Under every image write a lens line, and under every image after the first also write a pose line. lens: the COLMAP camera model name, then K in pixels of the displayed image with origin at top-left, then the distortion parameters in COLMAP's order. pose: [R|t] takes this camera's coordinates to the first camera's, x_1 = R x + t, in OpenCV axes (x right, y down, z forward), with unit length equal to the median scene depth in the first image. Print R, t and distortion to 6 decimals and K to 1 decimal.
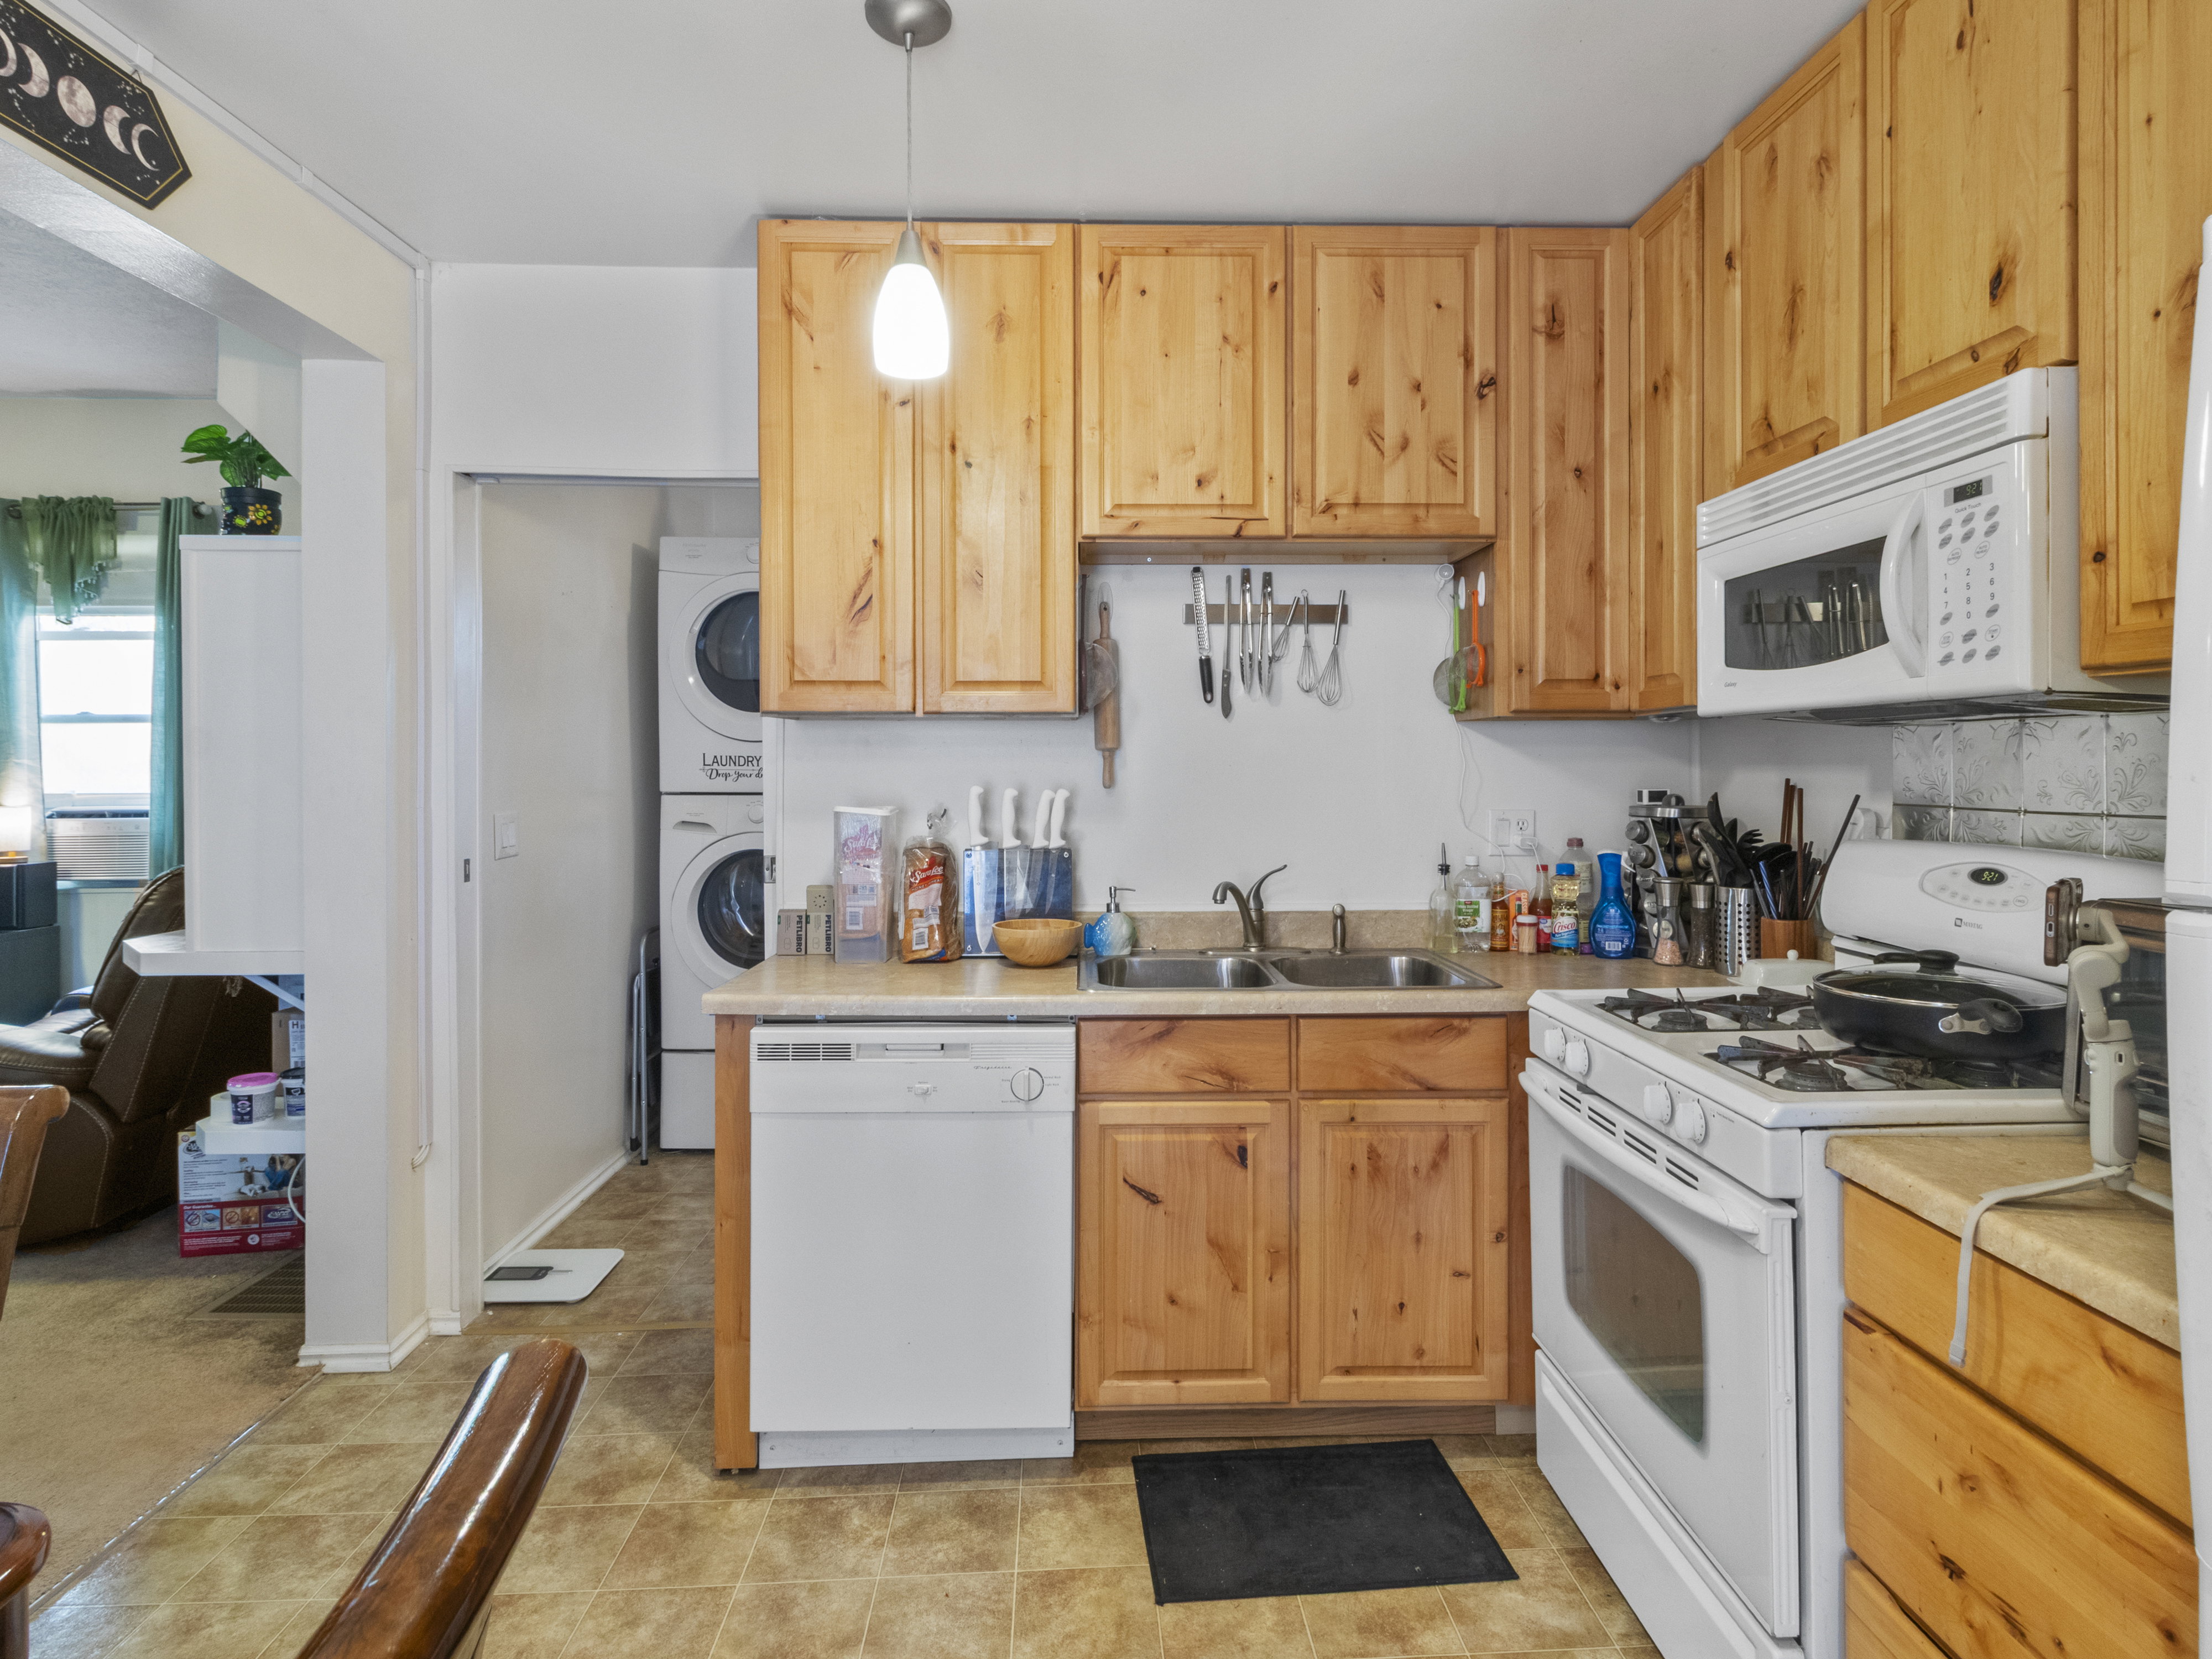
lens RADIAL K [[1178.1, 0, 1117.2], [0, 1178.1, 771.8], [0, 0, 1]] dist [0.003048, 0.000509]
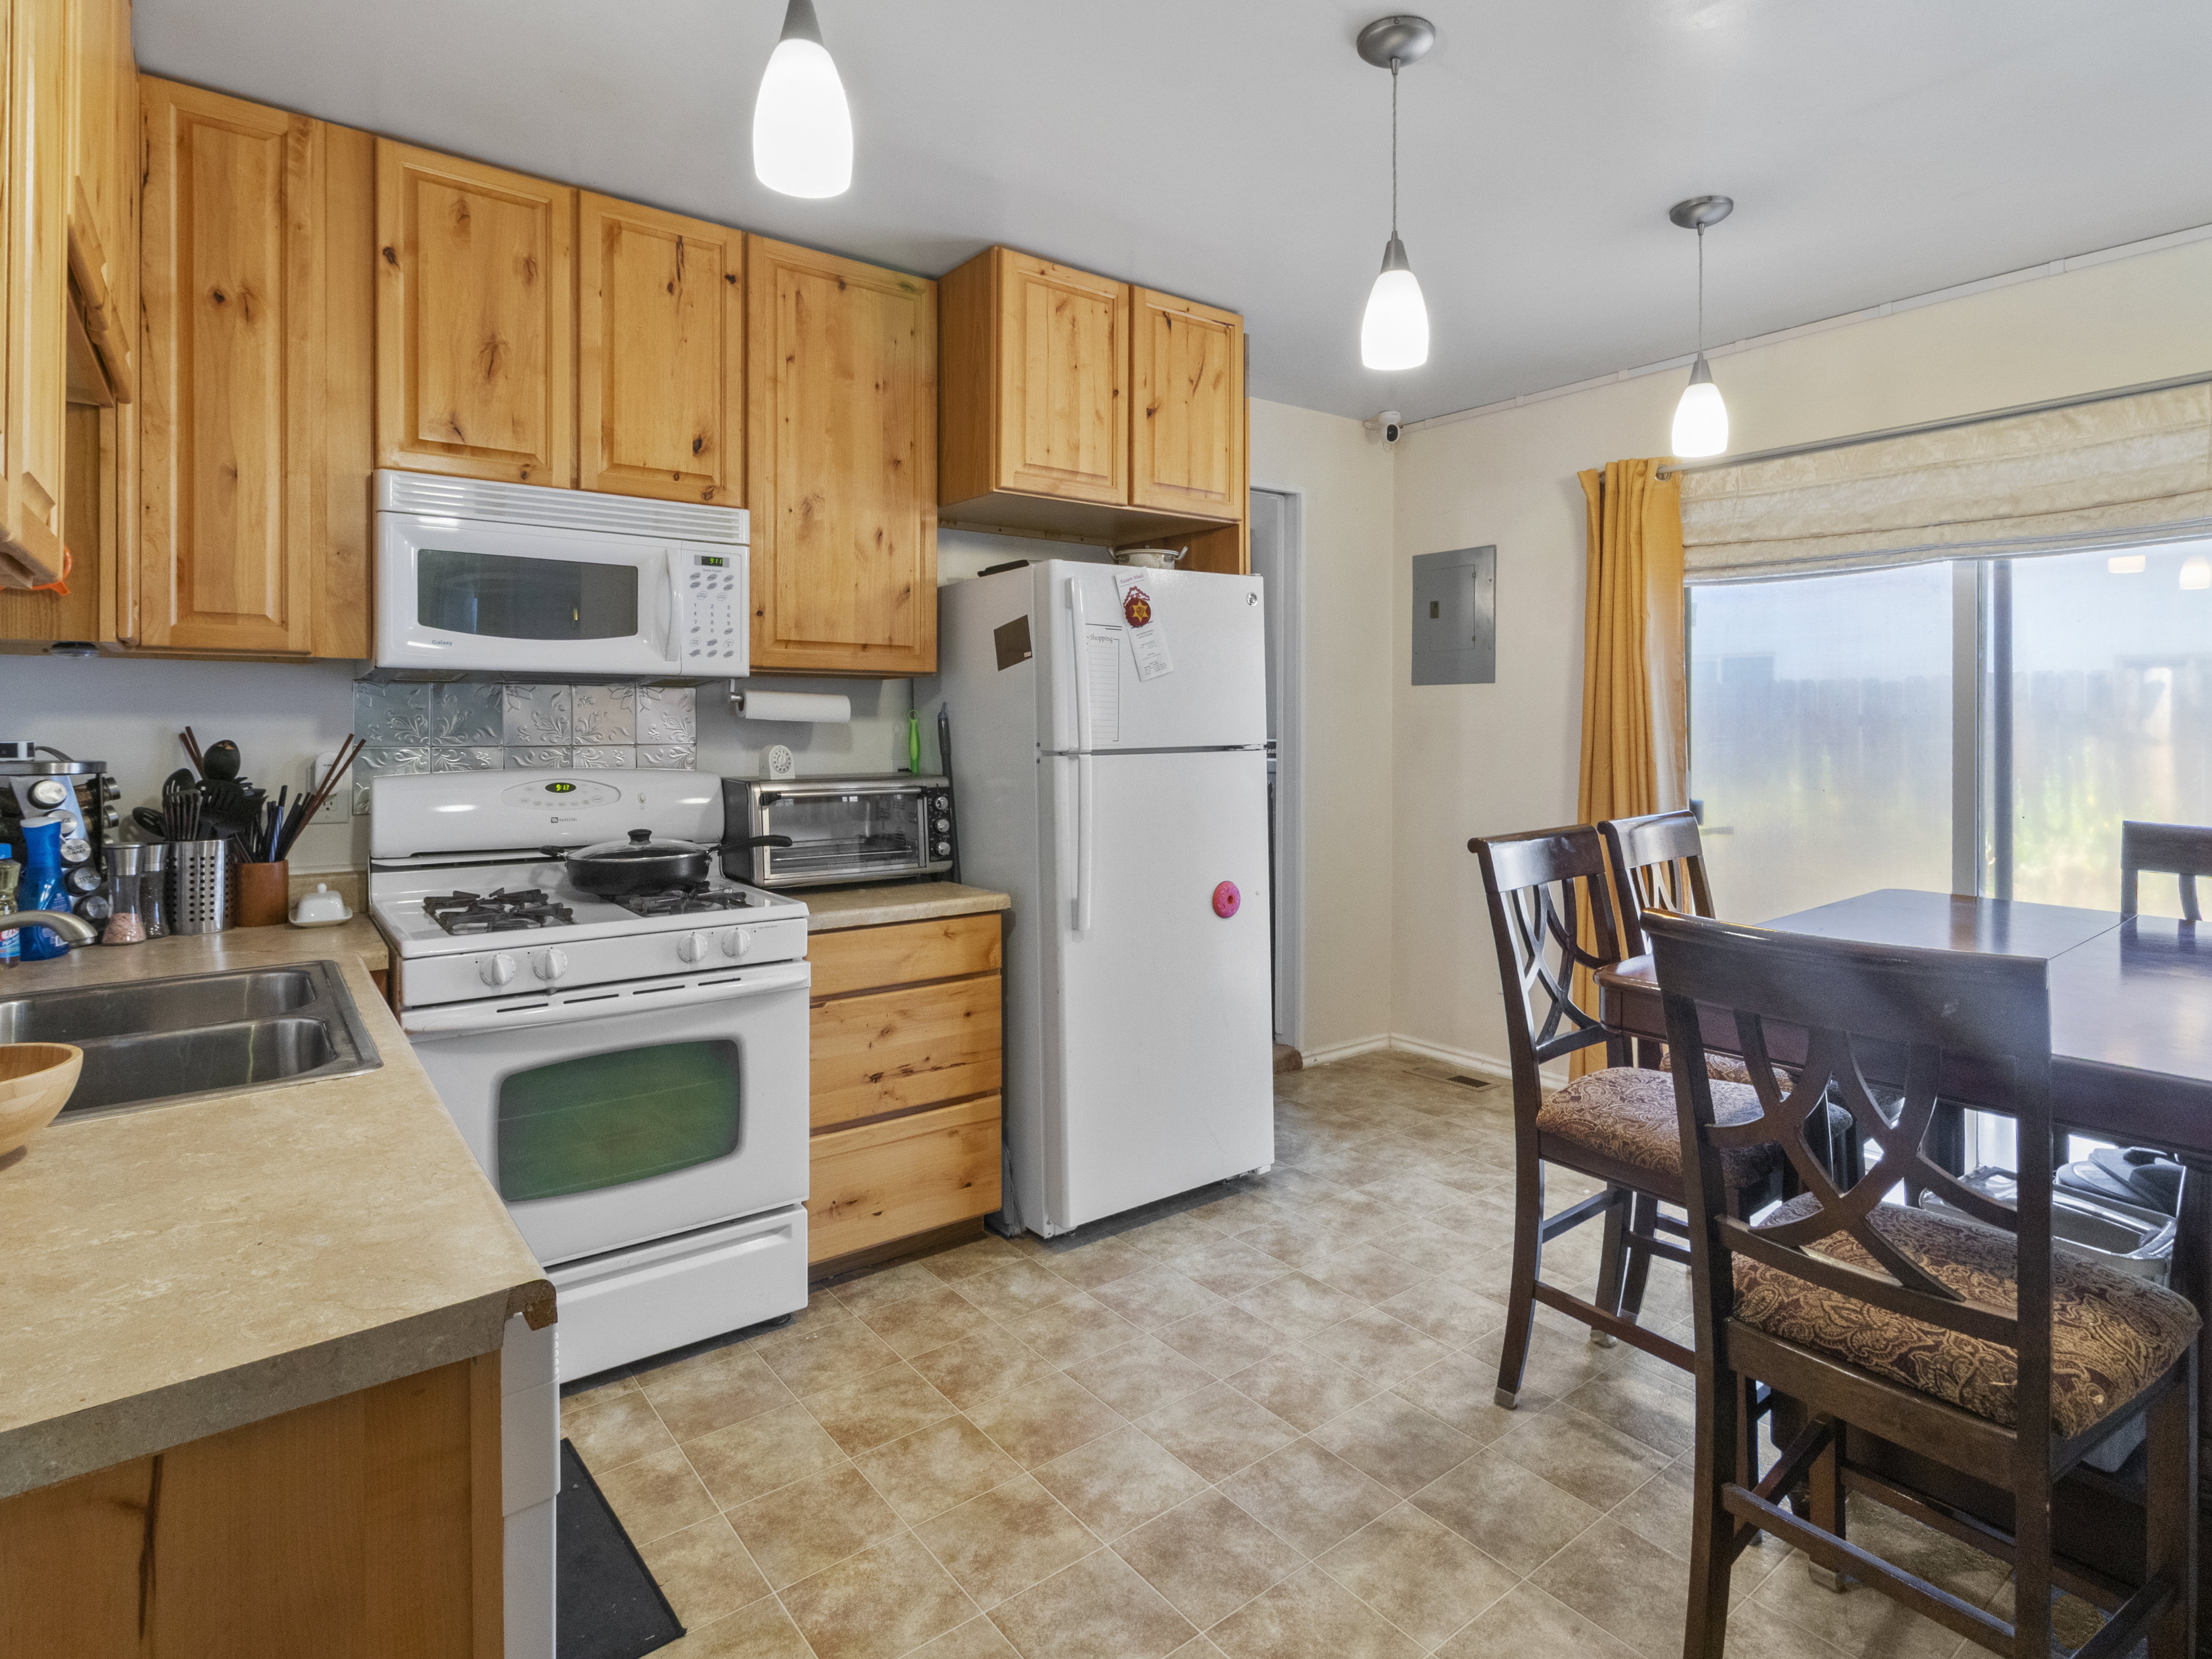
lens RADIAL K [[1181.9, 0, 1120.1], [0, 1181.9, 729.3], [0, 0, 1]] dist [0.001904, 0.000222]
pose [[-0.575163, -0.000585, 0.818038, -0.666767], [0.004543, 0.999982, 0.003910, 0.007614], [-0.818026, 0.005965, -0.575150, 0.924335]]
